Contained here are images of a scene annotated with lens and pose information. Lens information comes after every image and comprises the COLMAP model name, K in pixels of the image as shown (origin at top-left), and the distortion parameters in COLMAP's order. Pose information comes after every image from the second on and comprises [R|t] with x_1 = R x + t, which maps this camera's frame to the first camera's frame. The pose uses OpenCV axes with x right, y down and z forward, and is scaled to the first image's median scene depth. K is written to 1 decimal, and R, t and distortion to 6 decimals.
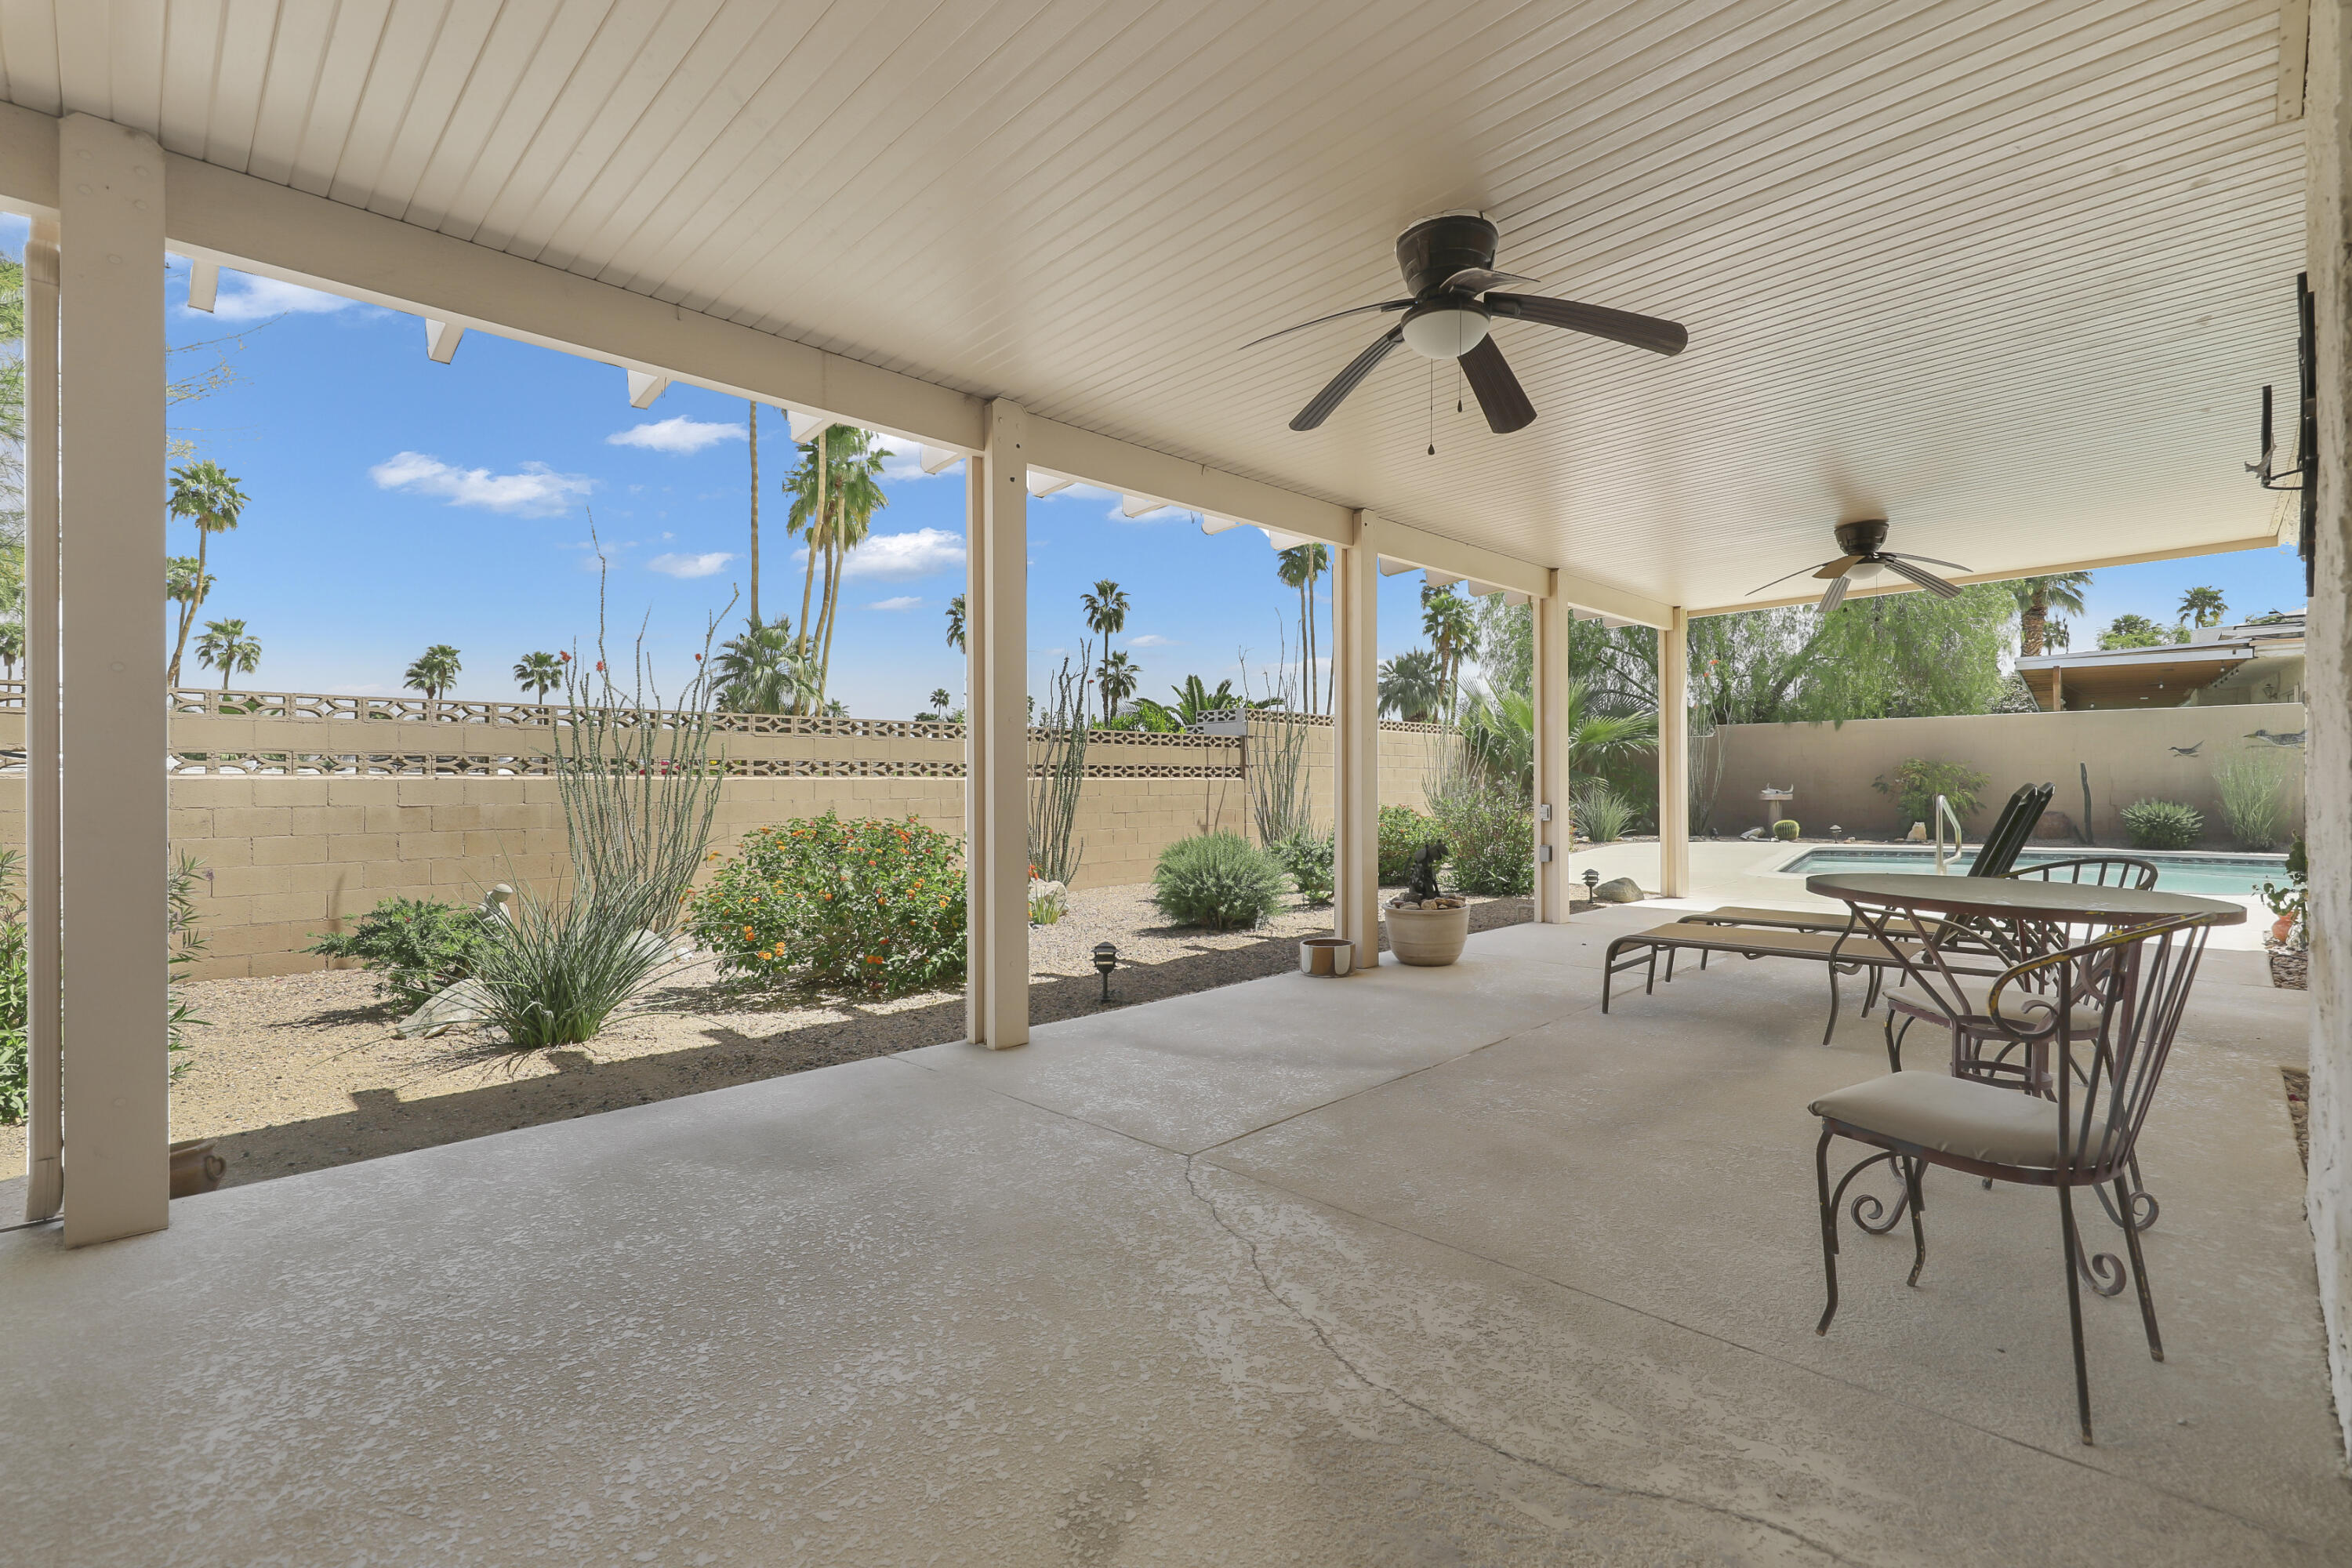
lens RADIAL K [[1046.5, 0, 1151.3], [0, 1046.5, 778.9], [0, 0, 1]] dist [-0.002388, -0.000857]
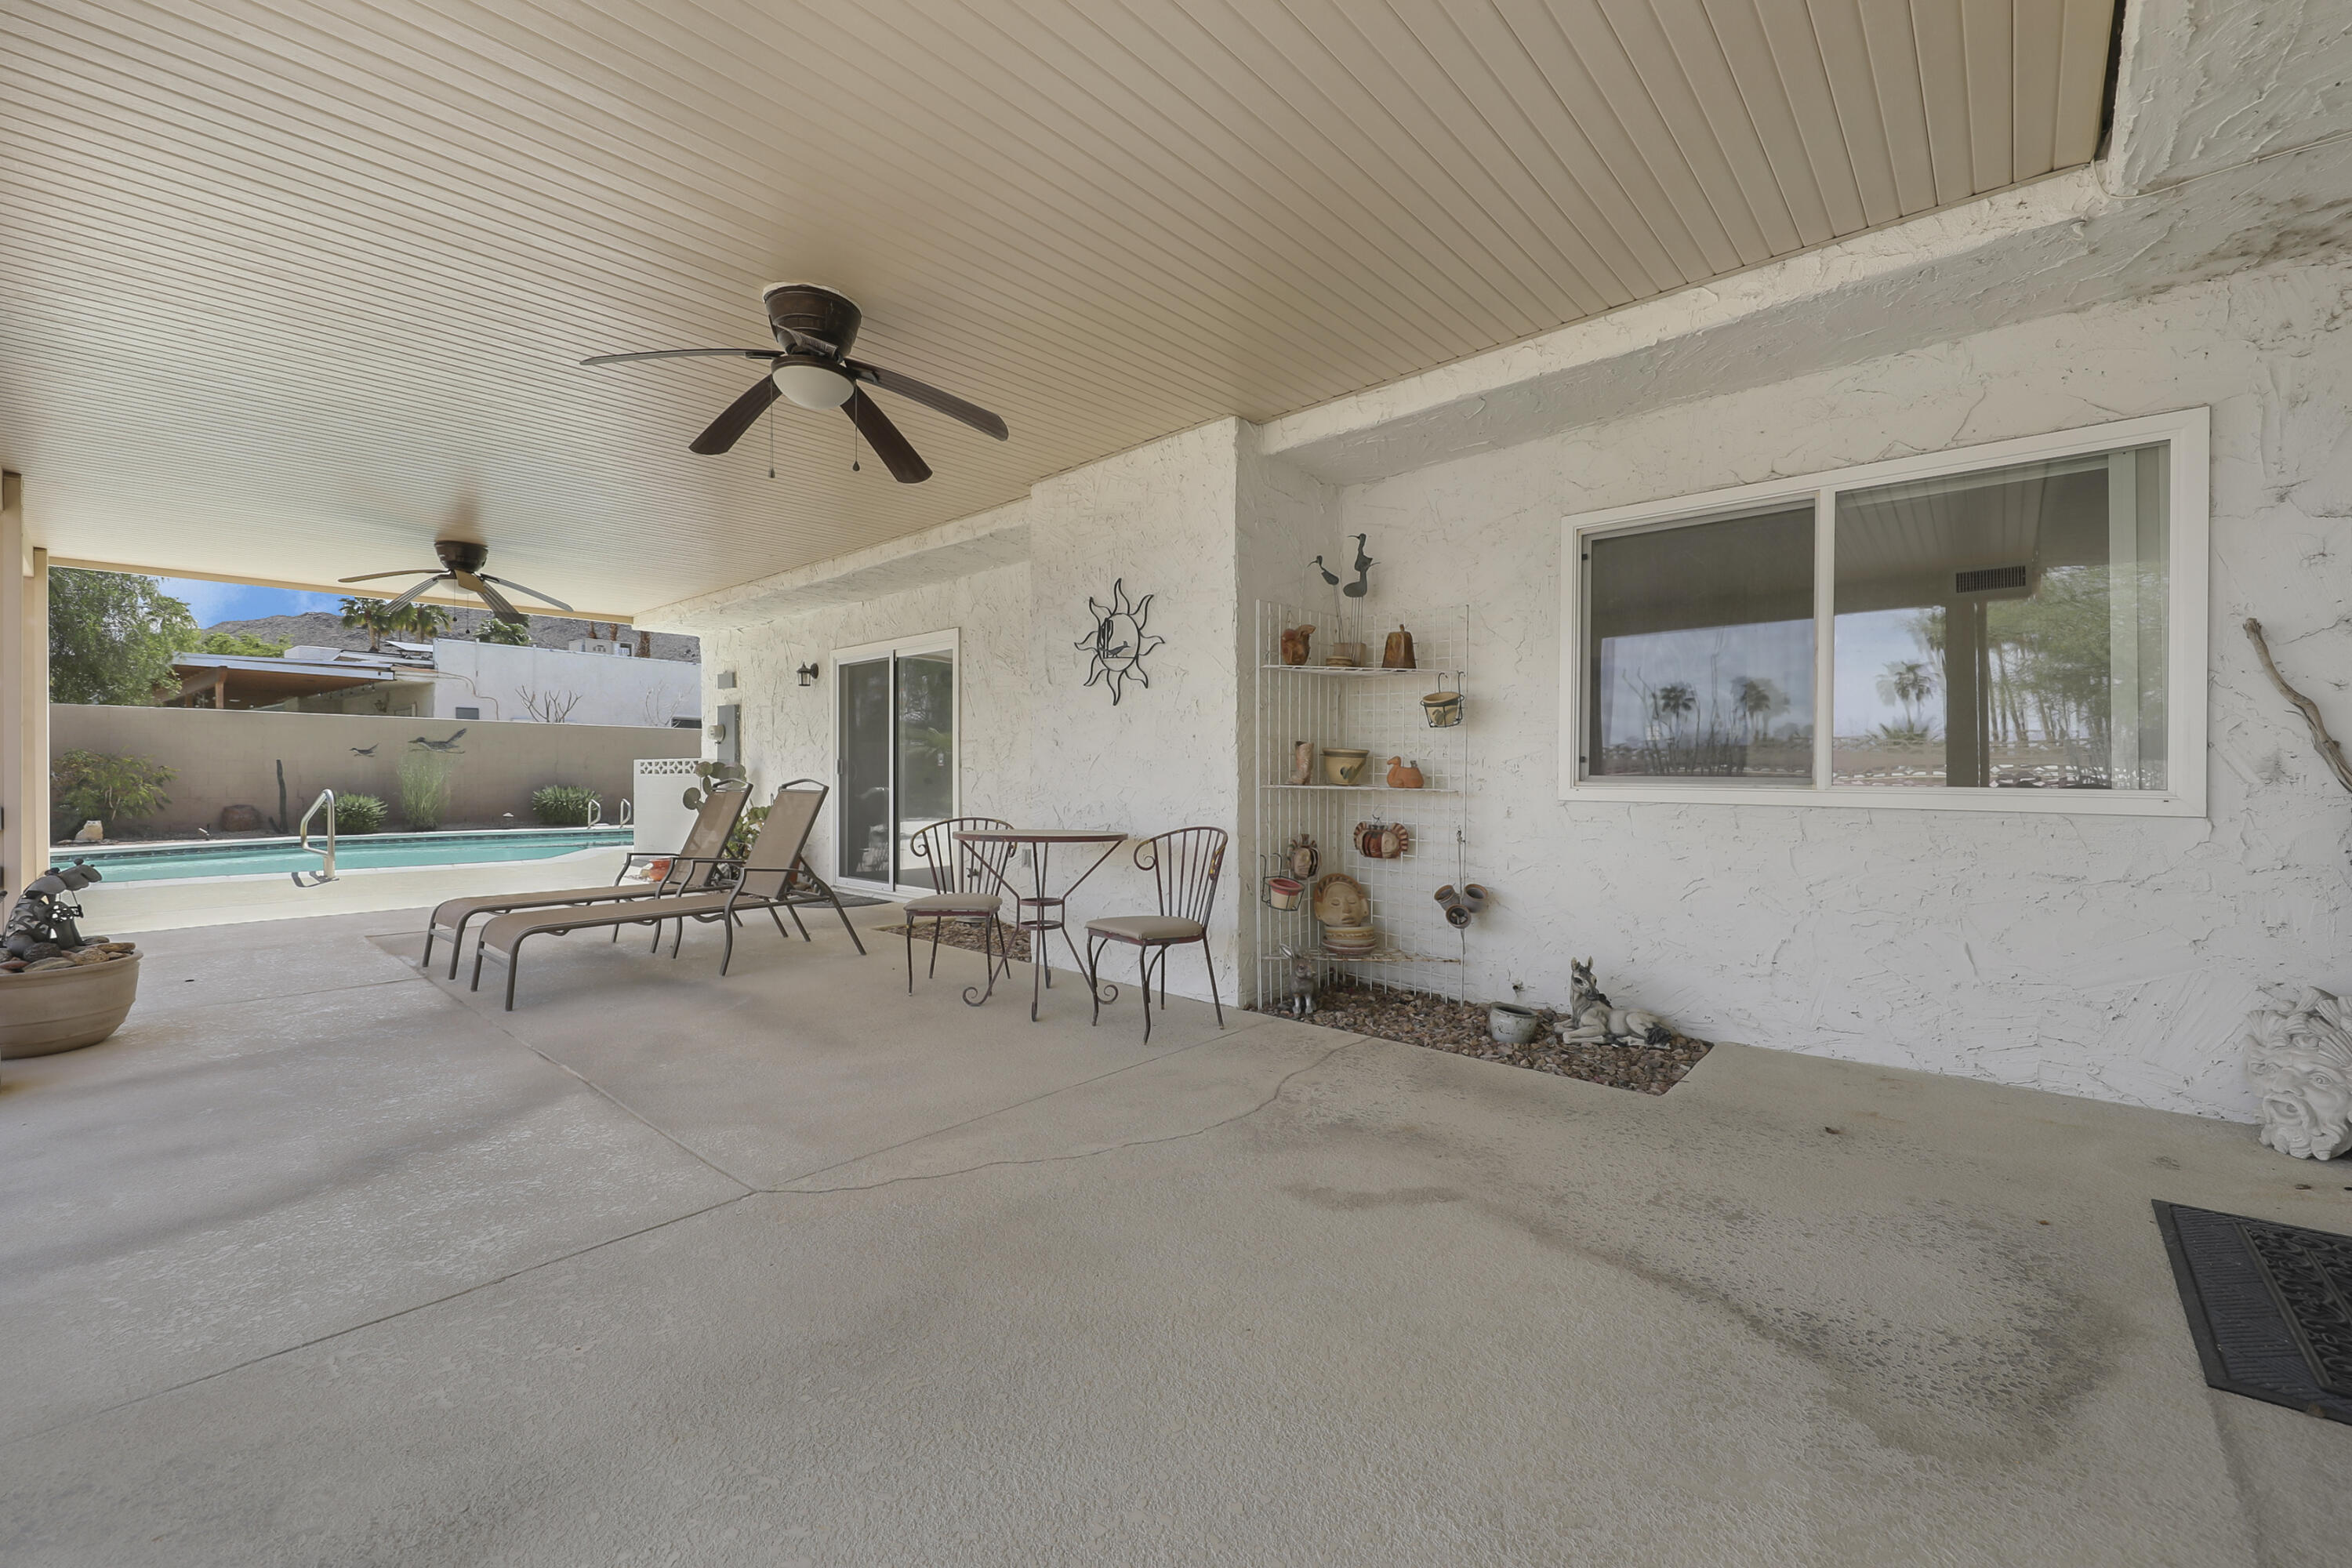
lens RADIAL K [[941.6, 0, 1166.5], [0, 941.6, 774.8], [0, 0, 1]] dist [-0.008068, 0.000040]
pose [[-0.063172, 0.002864, 0.997999, -0.237233], [-0.003747, 0.999988, -0.003107, 0.000384], [-0.997996, -0.003935, -0.063161, 0.207954]]
